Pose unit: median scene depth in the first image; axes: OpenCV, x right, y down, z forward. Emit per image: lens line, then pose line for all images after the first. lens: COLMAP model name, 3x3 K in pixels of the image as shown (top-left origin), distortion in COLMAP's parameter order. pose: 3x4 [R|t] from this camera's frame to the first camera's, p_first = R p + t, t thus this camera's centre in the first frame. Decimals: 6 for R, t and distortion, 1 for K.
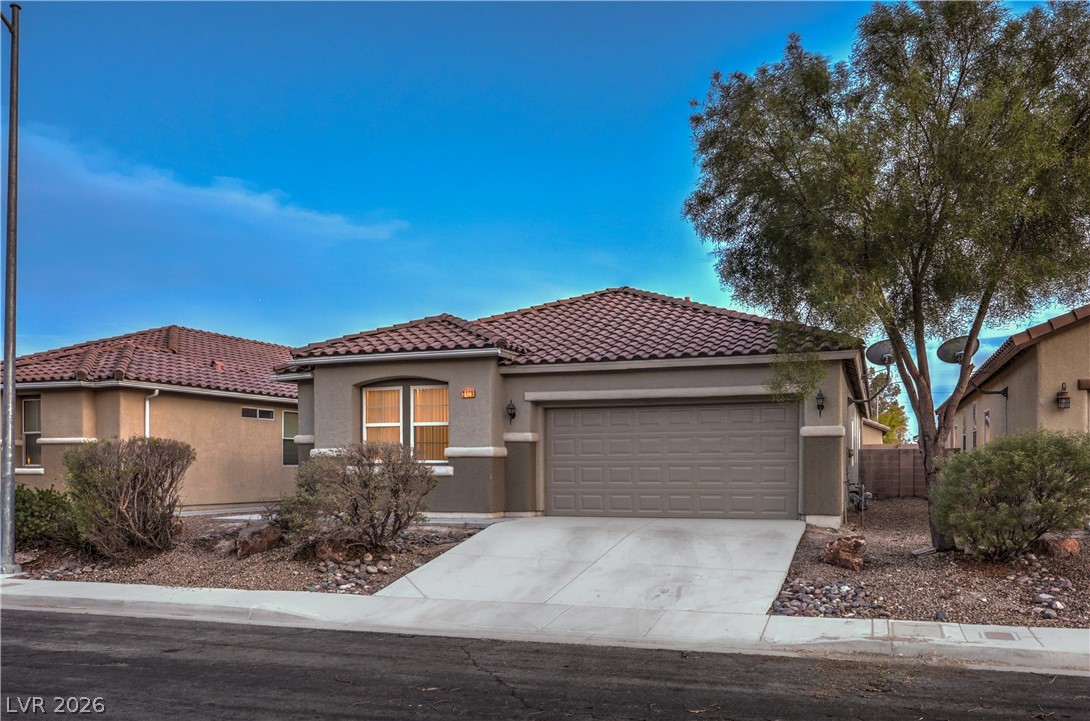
lens RADIAL K [[879.7, 0, 545.0], [0, 879.7, 360.5], [0, 0, 1]] dist [-0.003788, 0.001659]
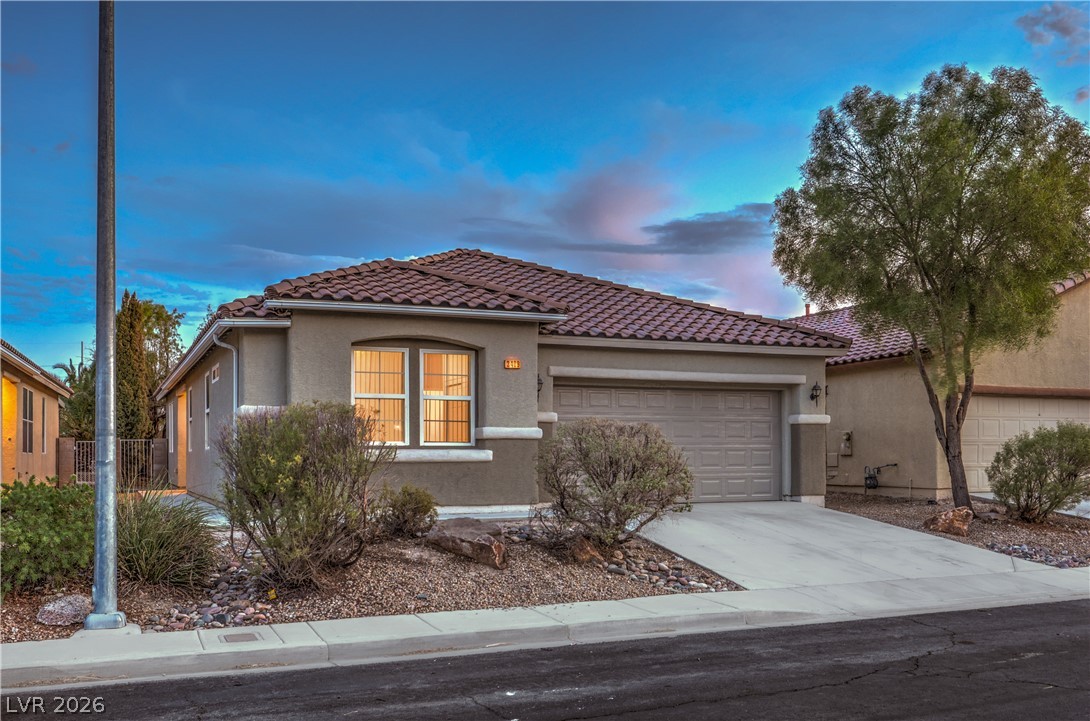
lens RADIAL K [[1033.4, 0, 546.5], [0, 1033.4, 378.5], [0, 0, 1]] dist [-0.005700, -0.008036]
pose [[0.732482, 0.051235, 0.678856, -0.763137], [-0.081627, 0.996580, 0.012861, 0.037739], [-0.675875, -0.064834, 0.734159, 0.263688]]
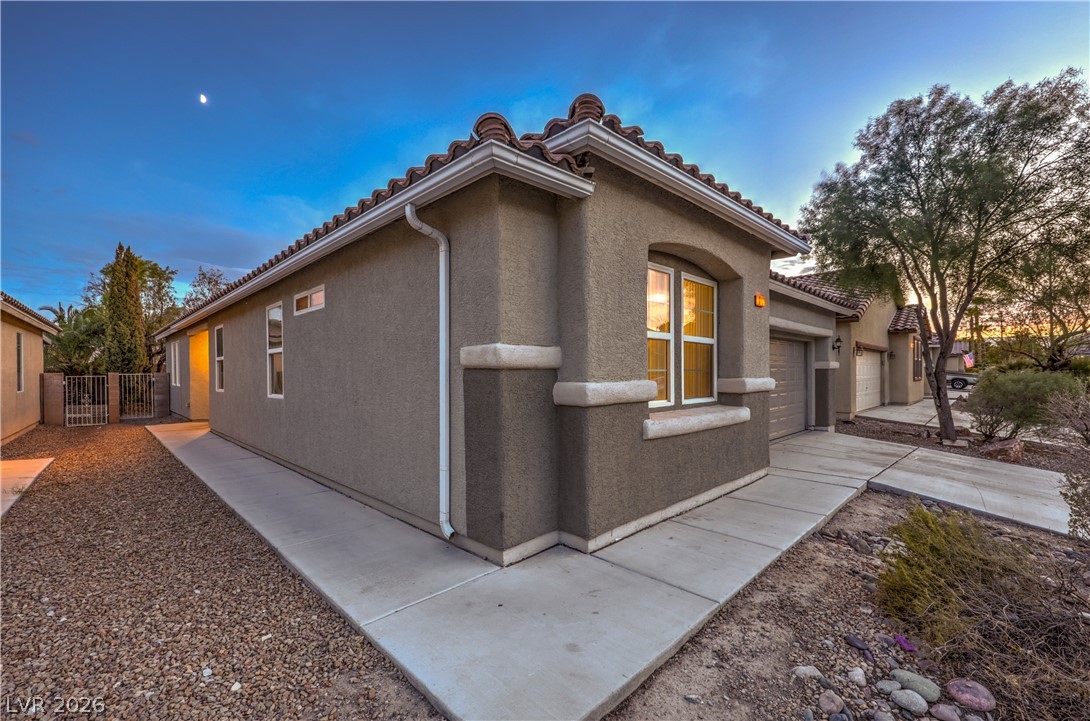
lens RADIAL K [[461.7, 0, 545.0], [0, 461.7, 360.5], [0, 0, 1]] dist [0.001053, 0.000224]
pose [[0.432891, 0.023767, 0.901133, -0.504167], [-0.106791, 0.993965, 0.025085, 0.096993], [-0.895098, -0.107092, 0.432817, 1.032016]]
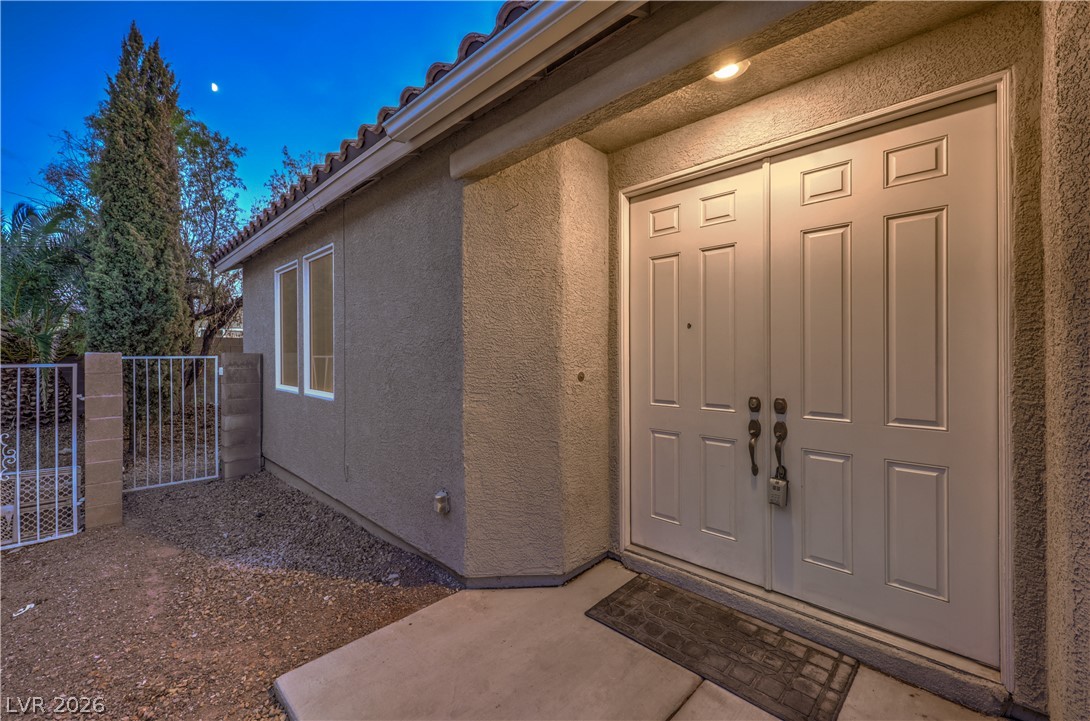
lens RADIAL K [[454.4, 0, 542.4], [0, 454.4, 334.9], [0, 0, 1]] dist [-0.002048, -0.000464]
pose [[0.435239, 0.045082, 0.899186, -0.153329], [-0.100964, 0.994890, -0.001010, 0.207711], [-0.894636, -0.090346, 0.437566, 1.902153]]
